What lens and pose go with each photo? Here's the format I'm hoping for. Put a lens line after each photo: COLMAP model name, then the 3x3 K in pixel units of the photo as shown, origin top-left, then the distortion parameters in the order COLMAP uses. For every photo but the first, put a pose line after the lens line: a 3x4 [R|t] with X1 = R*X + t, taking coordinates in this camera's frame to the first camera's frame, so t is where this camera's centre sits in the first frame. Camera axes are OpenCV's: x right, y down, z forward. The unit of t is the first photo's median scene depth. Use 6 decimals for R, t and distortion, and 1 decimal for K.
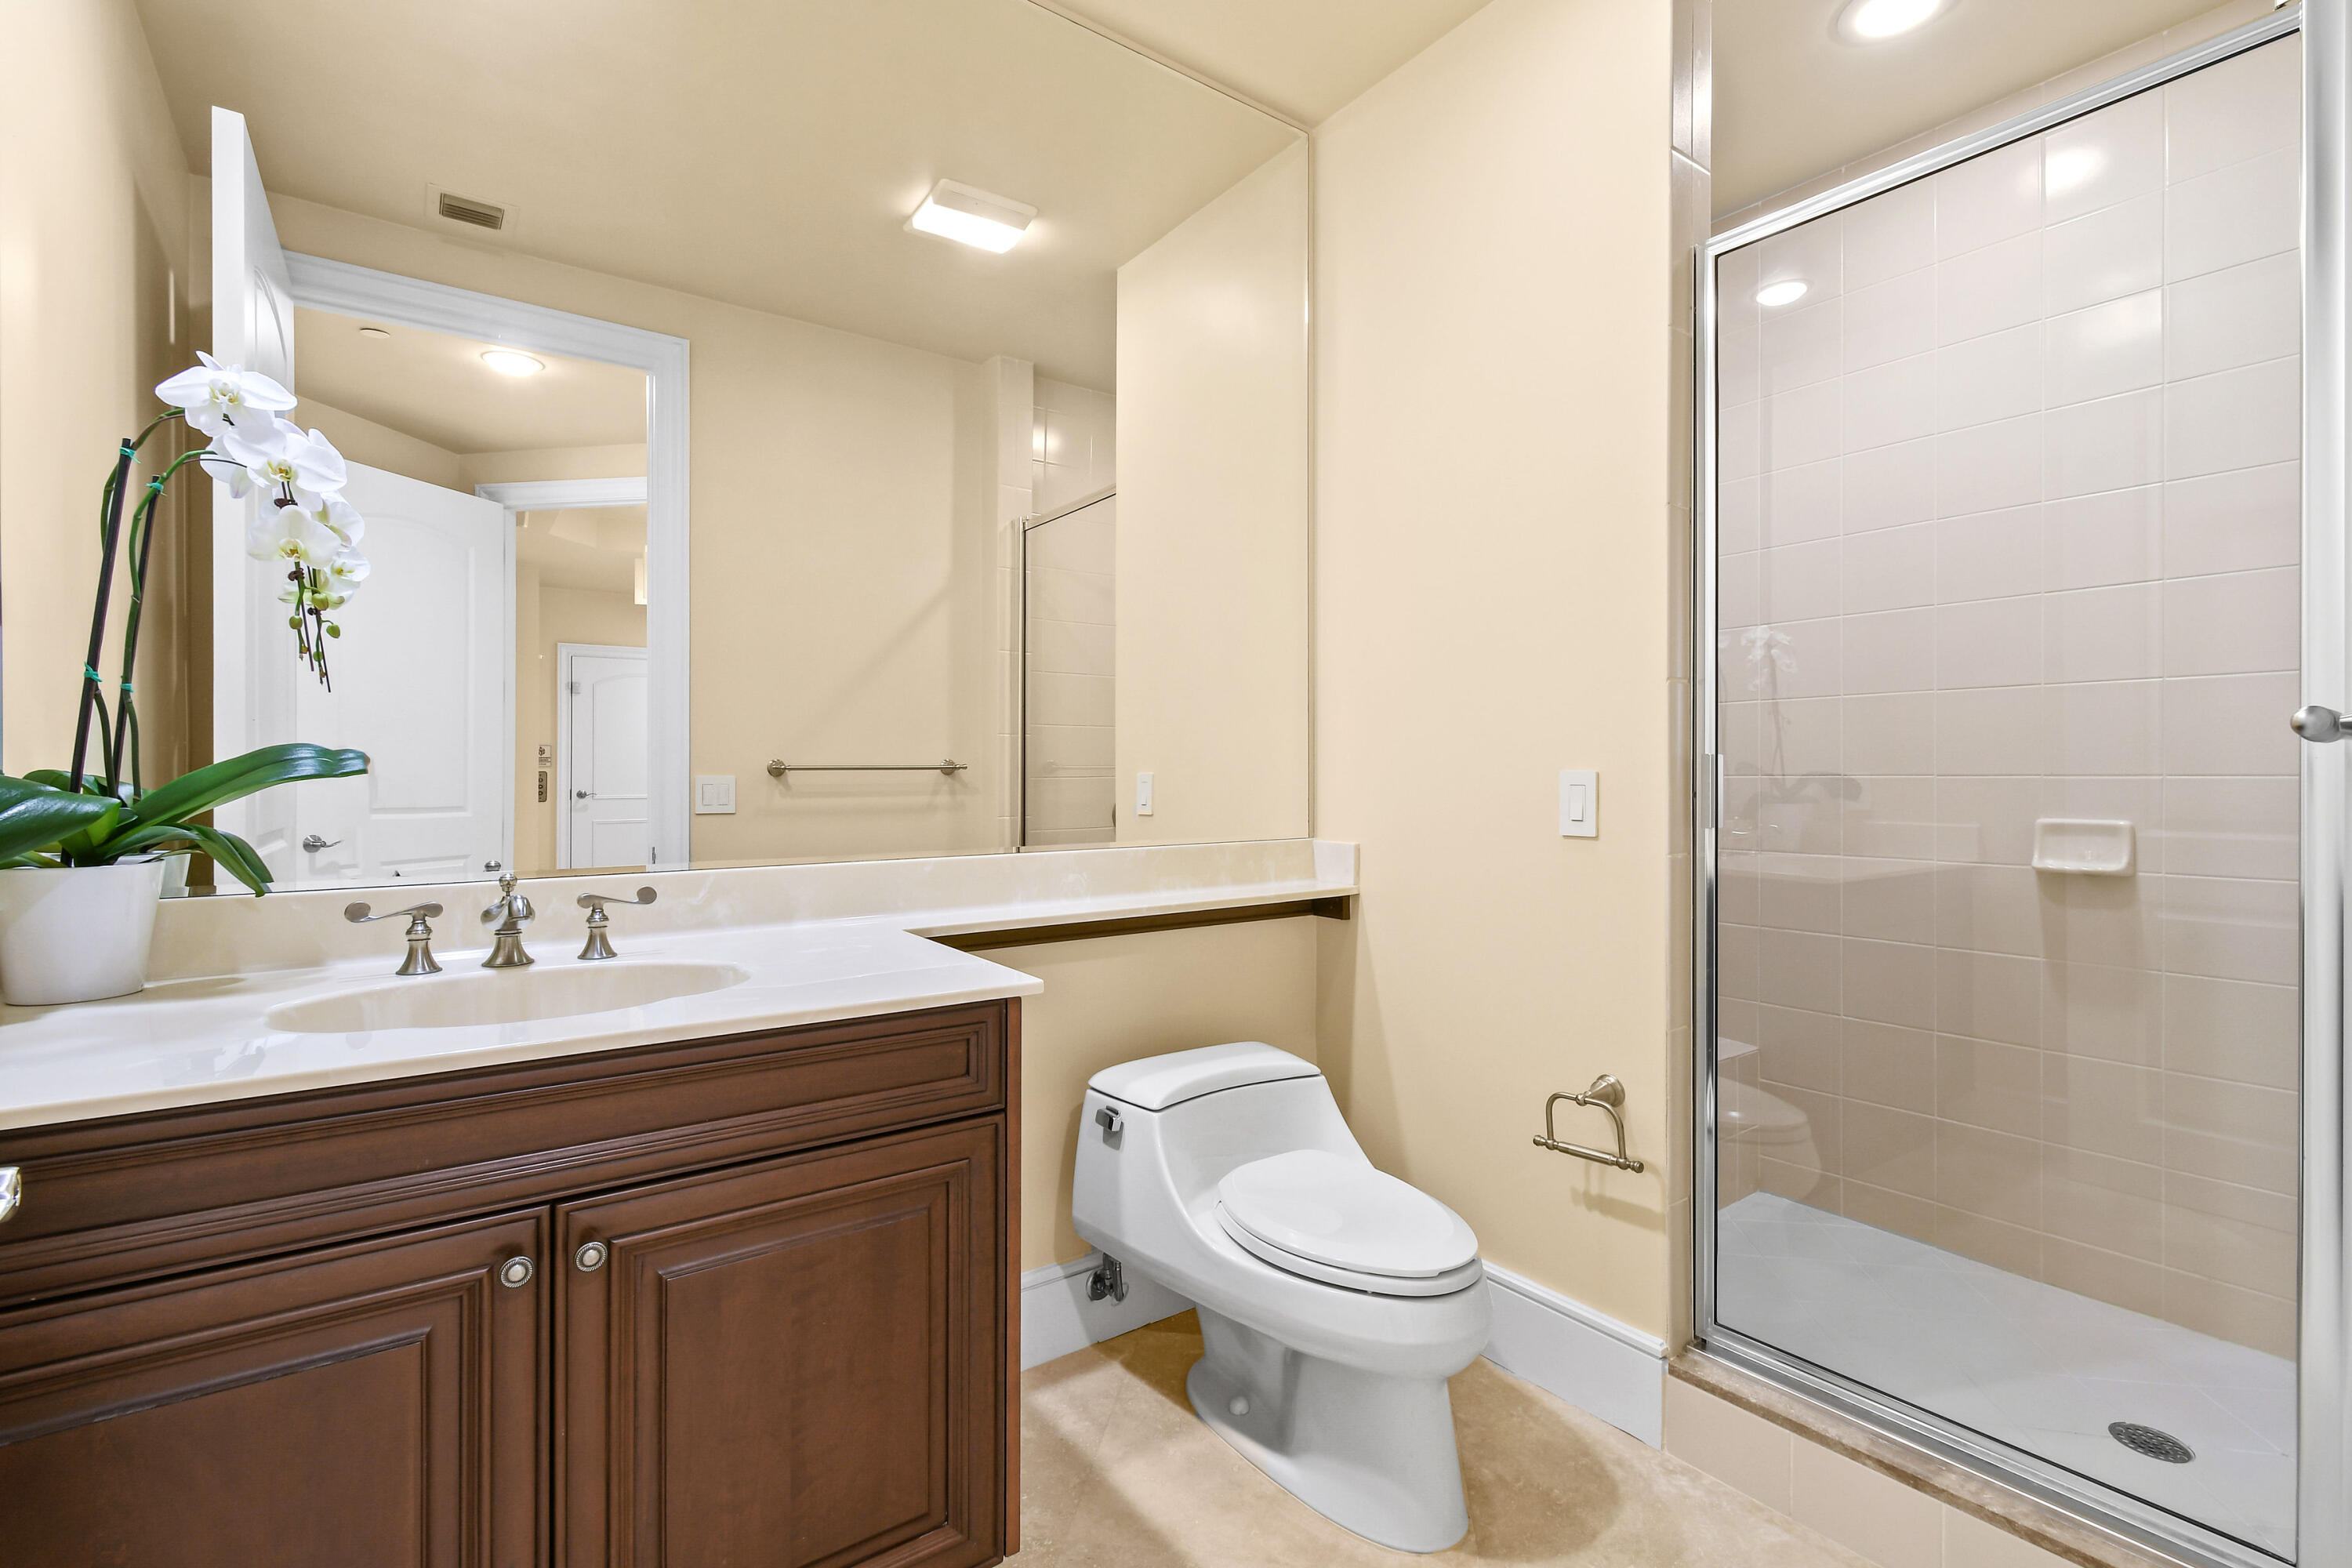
lens RADIAL K [[1058.7, 0, 1158.9], [0, 1058.7, 782.6], [0, 0, 1]] dist [0.009674, -0.004246]
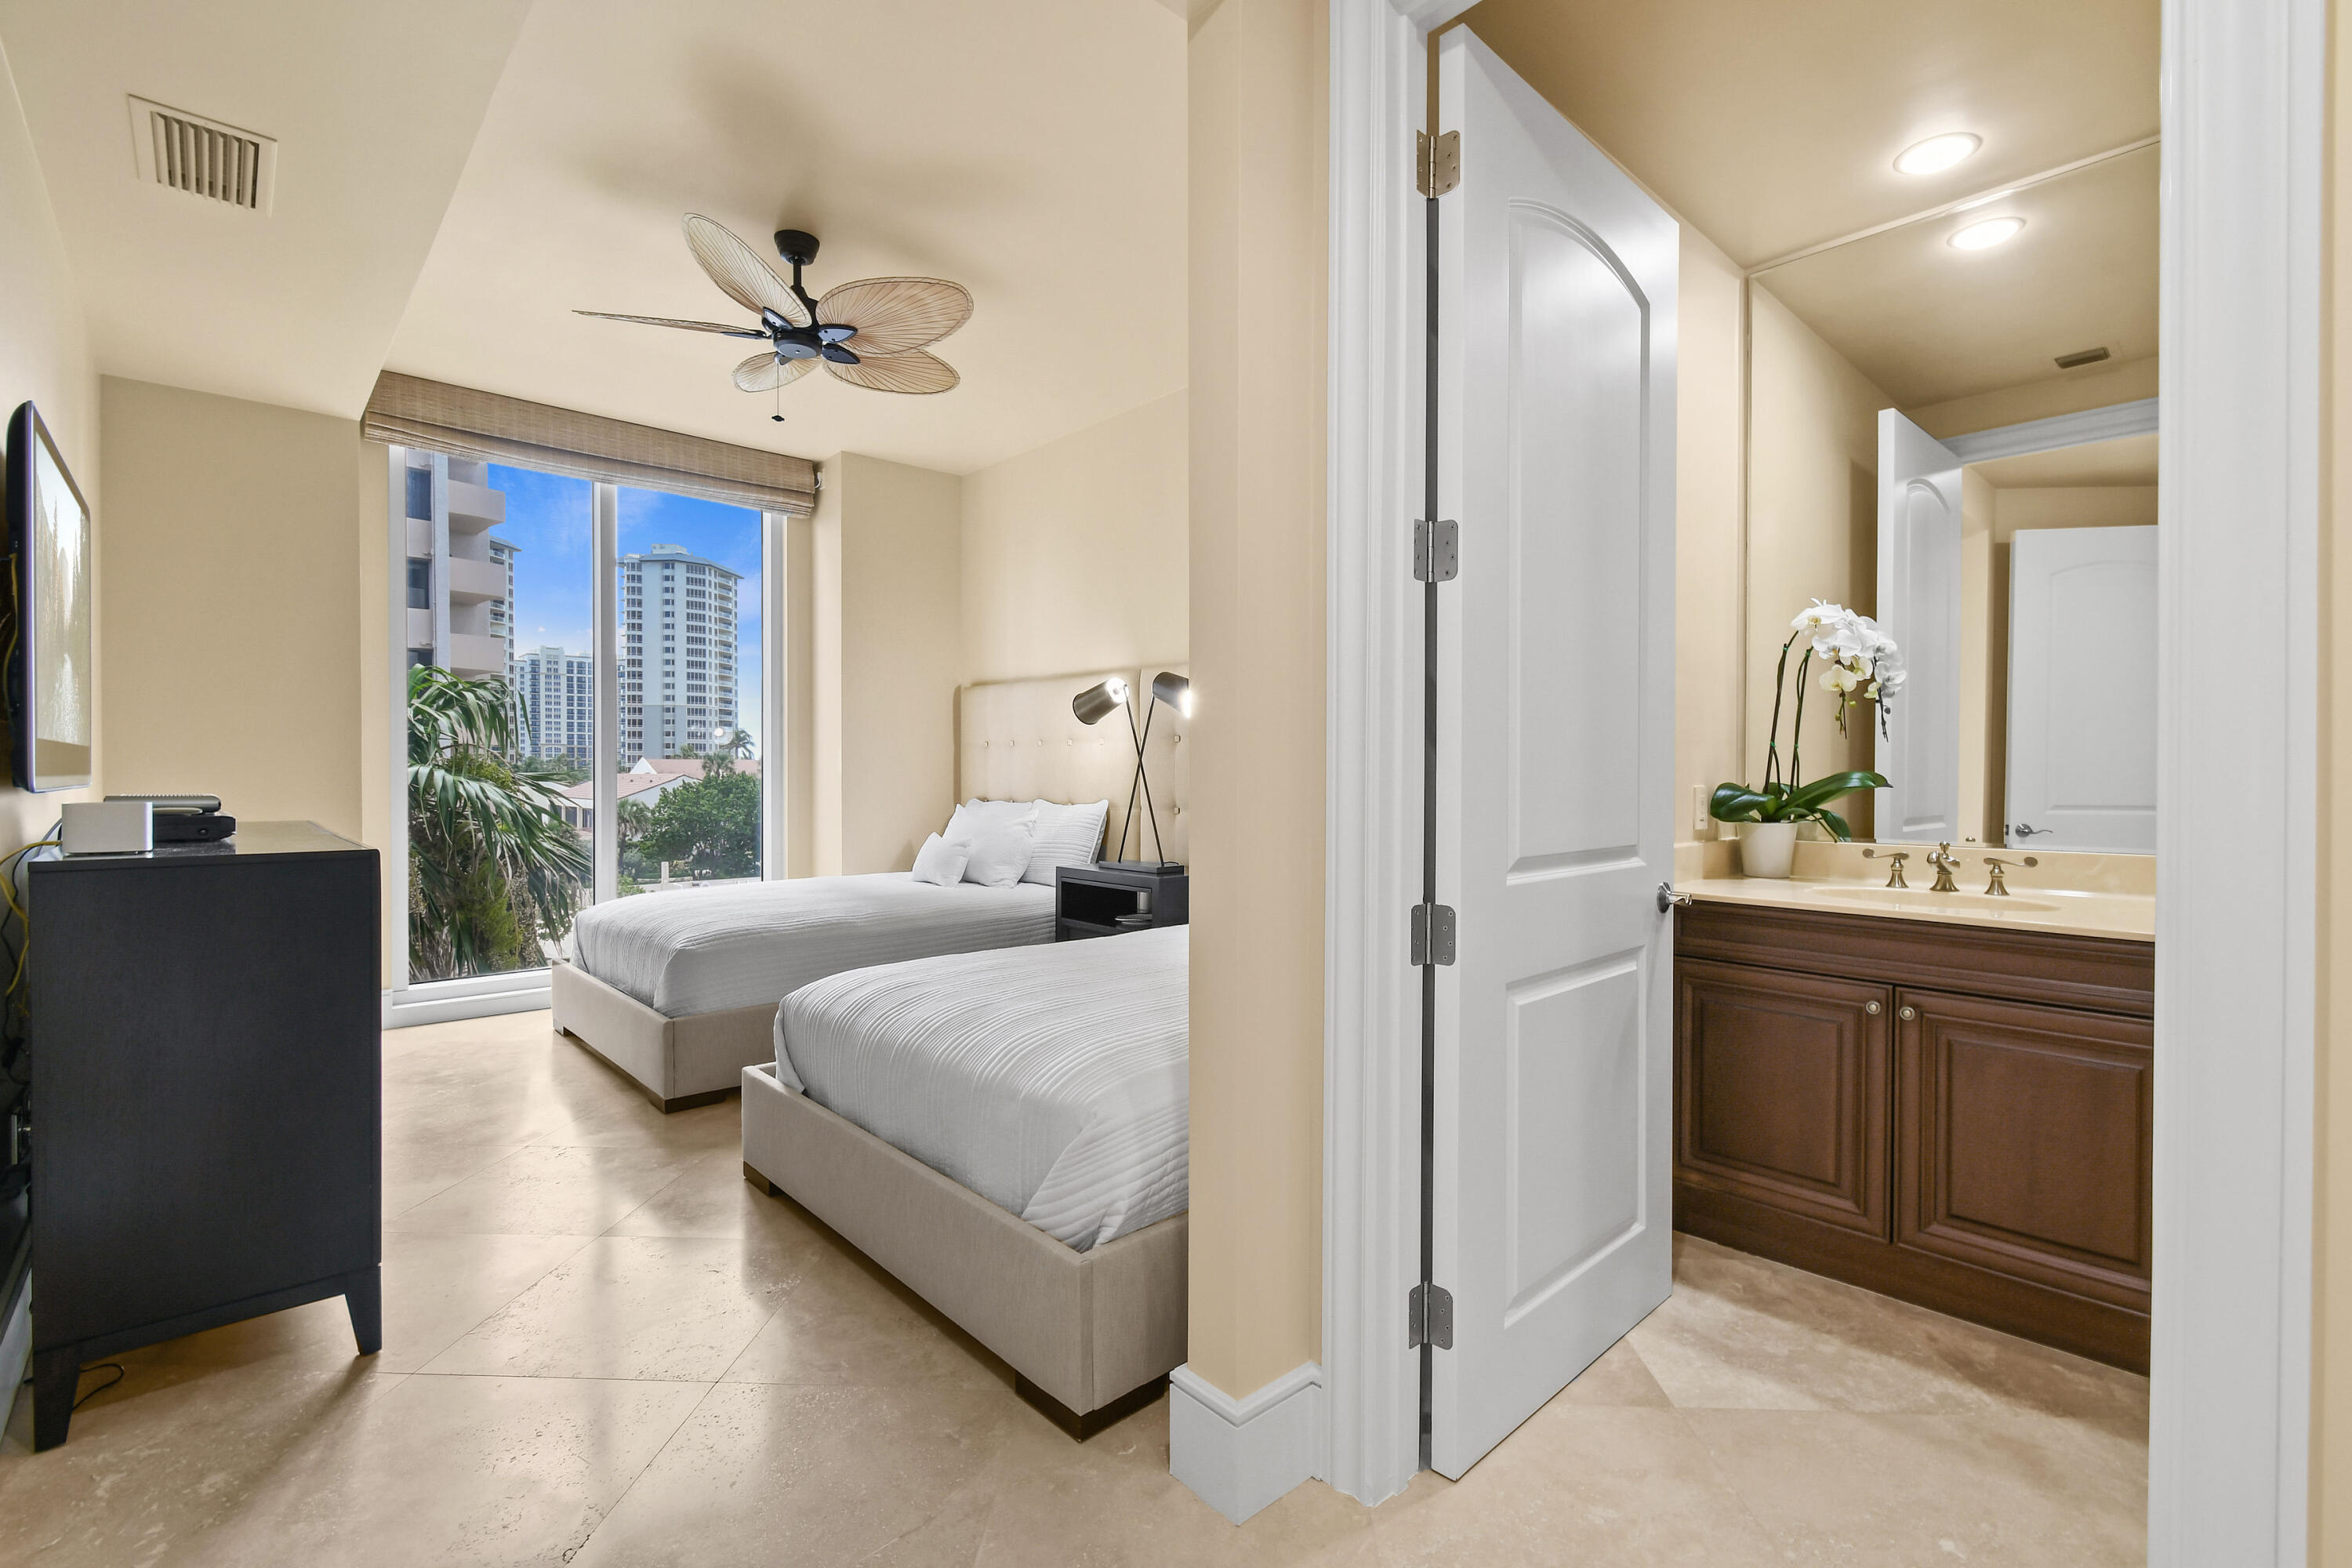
lens RADIAL K [[1058.7, 0, 1190.8], [0, 1058.7, 765.7], [0, 0, 1]] dist [0.009674, -0.004246]
pose [[0.130550, -0.000484, -0.991442, 0.874668], [-0.010418, 0.999944, -0.001860, -0.024060], [0.991387, 0.010571, 0.130538, -0.452695]]
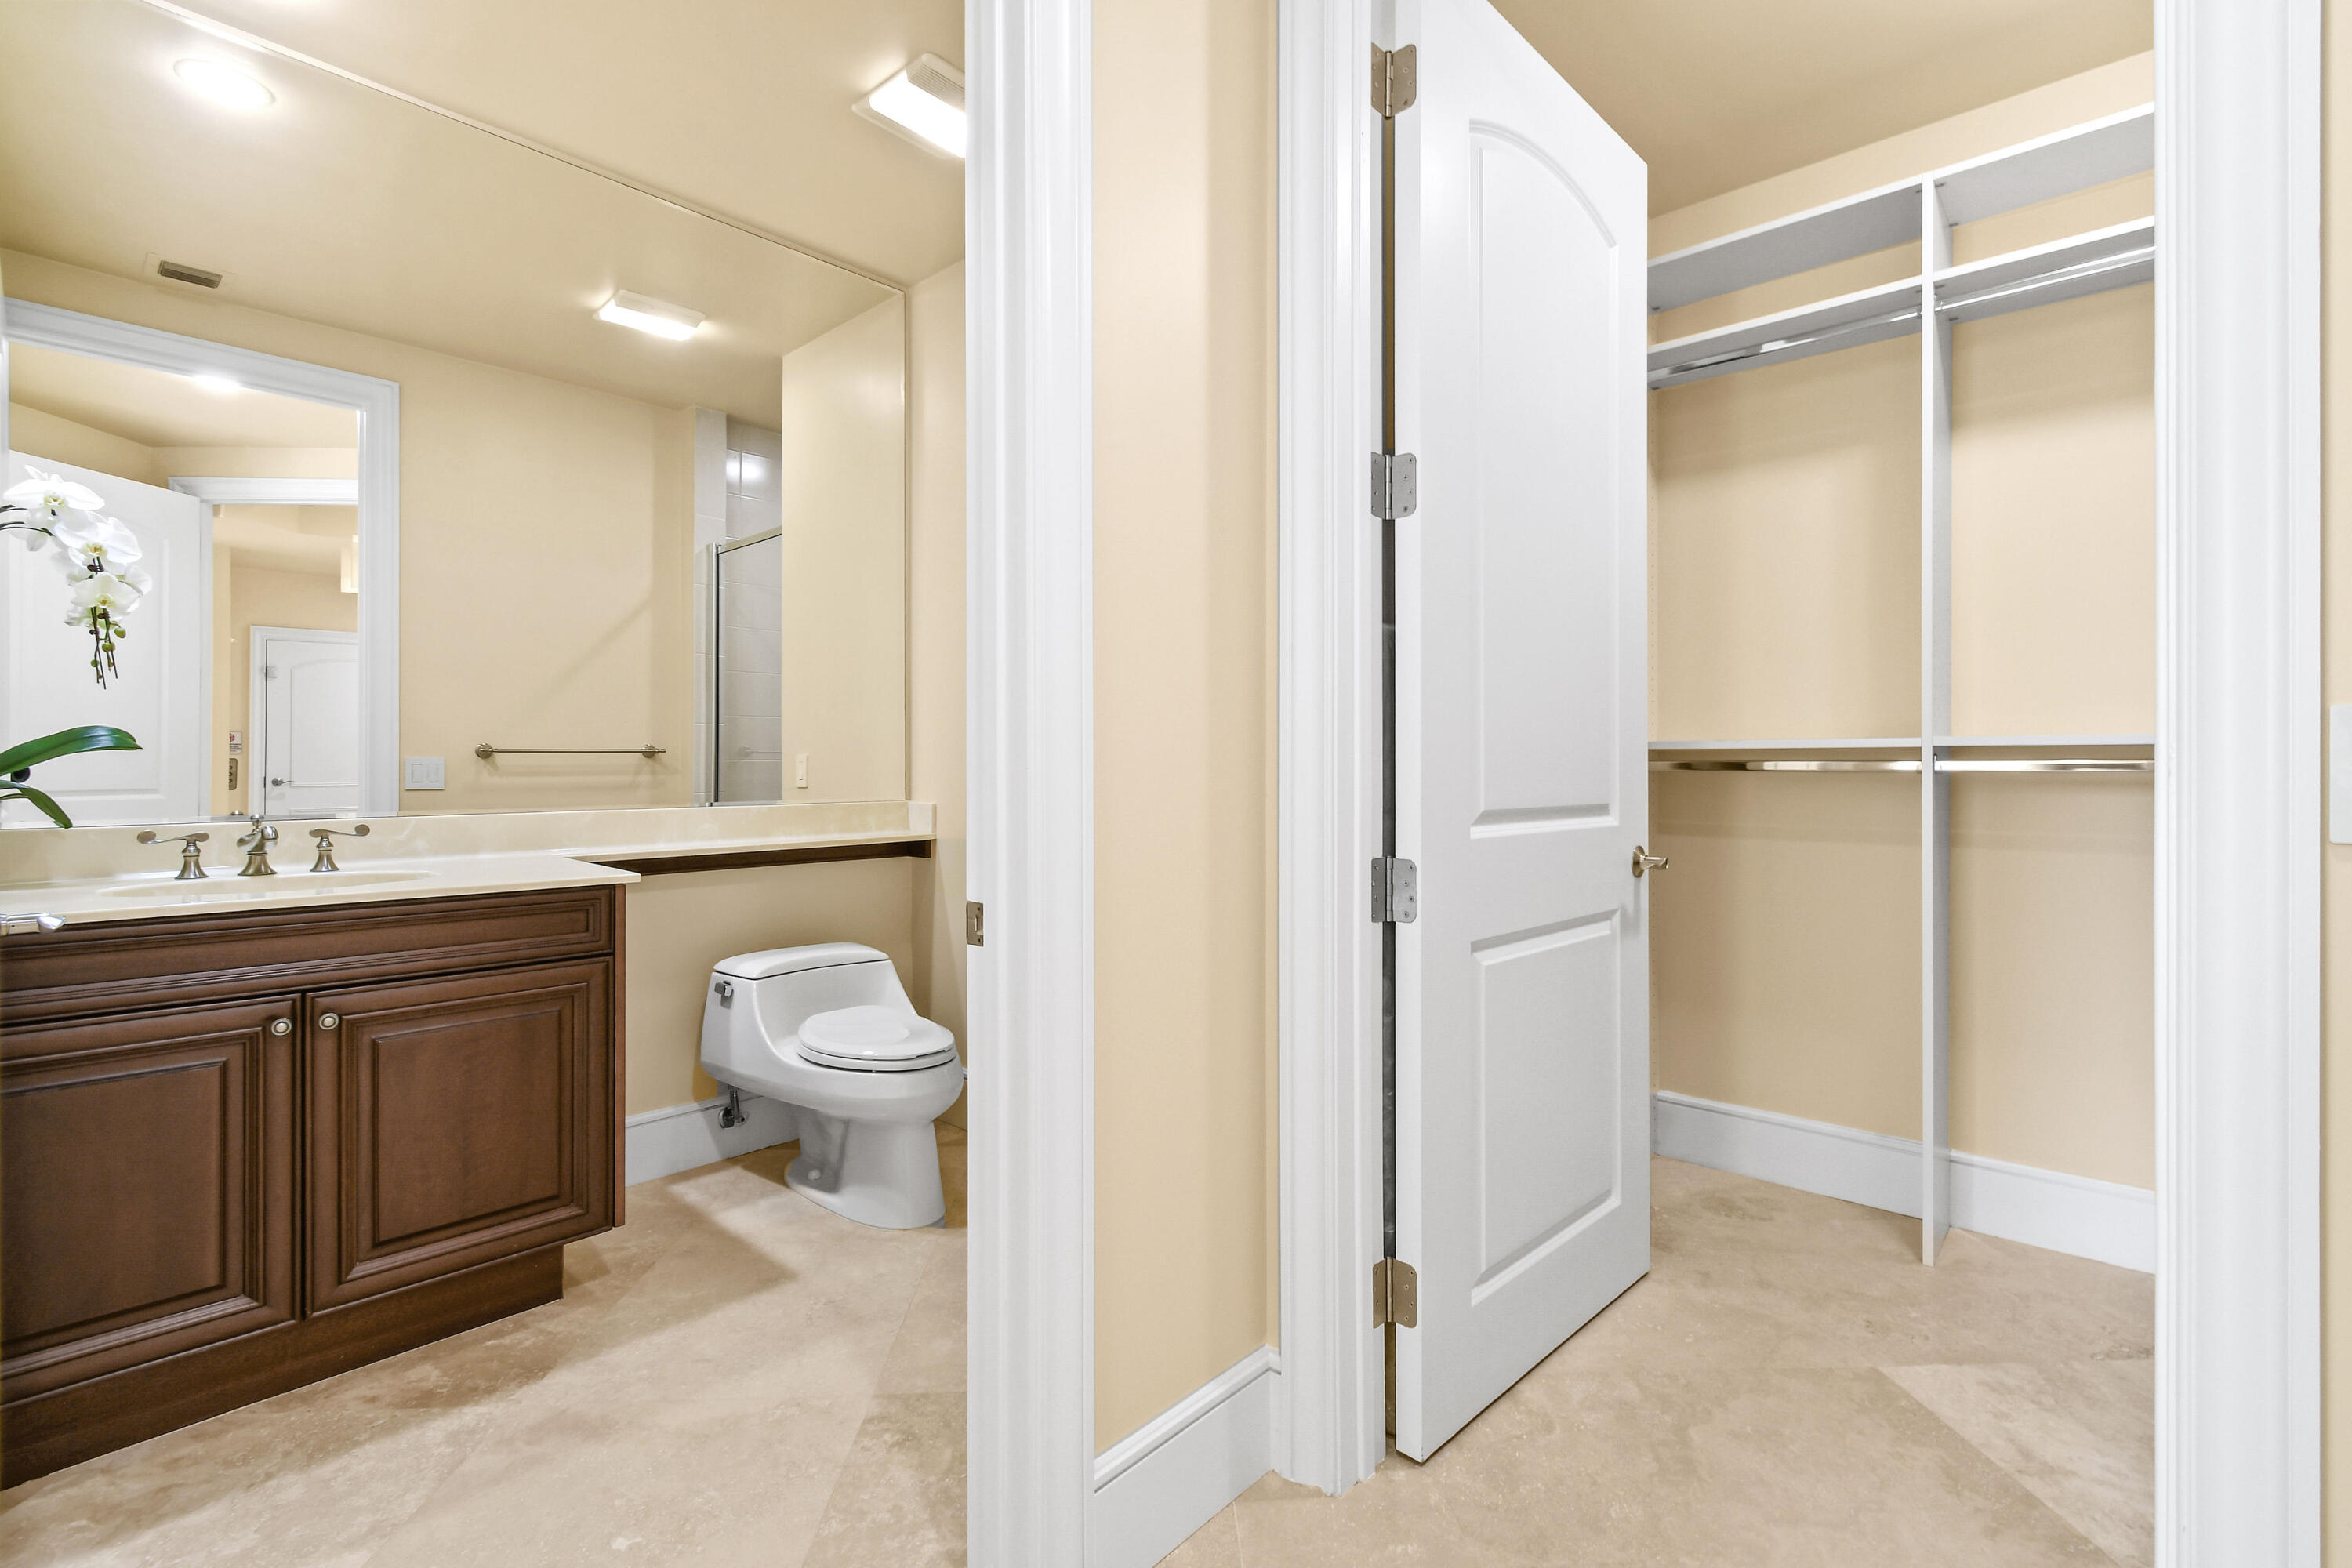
lens RADIAL K [[1058.7, 0, 1173.4], [0, 1058.7, 774.6], [0, 0, 1]] dist [0.009674, -0.004246]
pose [[0.978481, -0.001470, 0.206333, 0.283560], [0.001397, 0.999999, 0.000496, 0.026326], [-0.206333, -0.000197, 0.978482, -0.609418]]
